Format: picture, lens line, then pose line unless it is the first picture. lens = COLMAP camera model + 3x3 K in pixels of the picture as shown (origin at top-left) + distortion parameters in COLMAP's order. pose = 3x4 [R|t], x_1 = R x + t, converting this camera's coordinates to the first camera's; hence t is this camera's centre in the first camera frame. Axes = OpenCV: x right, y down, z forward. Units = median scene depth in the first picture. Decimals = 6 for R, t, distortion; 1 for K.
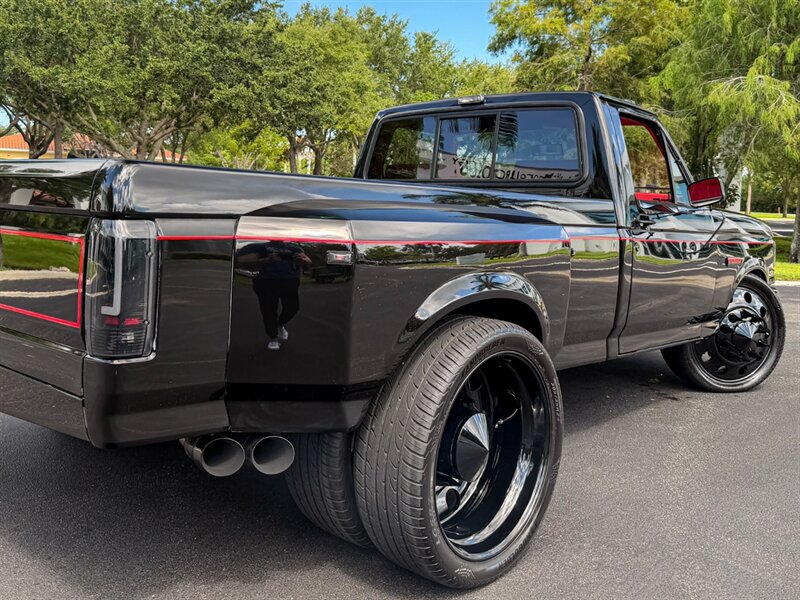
lens RADIAL K [[768.6, 0, 389.6], [0, 768.6, 229.2], [0, 0, 1]] dist [0.156670, -0.329897]
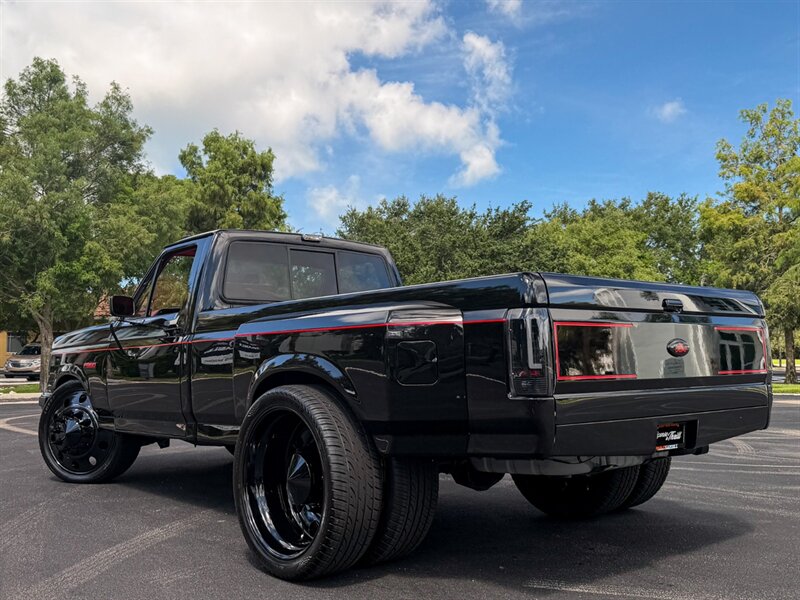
lens RADIAL K [[811.4, 0, 363.7], [0, 811.4, 250.7], [0, 0, 1]] dist [0.184168, -0.404849]
pose [[0.888379, -0.101406, -0.447771, 0.297669], [0.015765, 0.981465, -0.190992, 0.054319], [0.458840, 0.162614, 0.873512, -0.559635]]
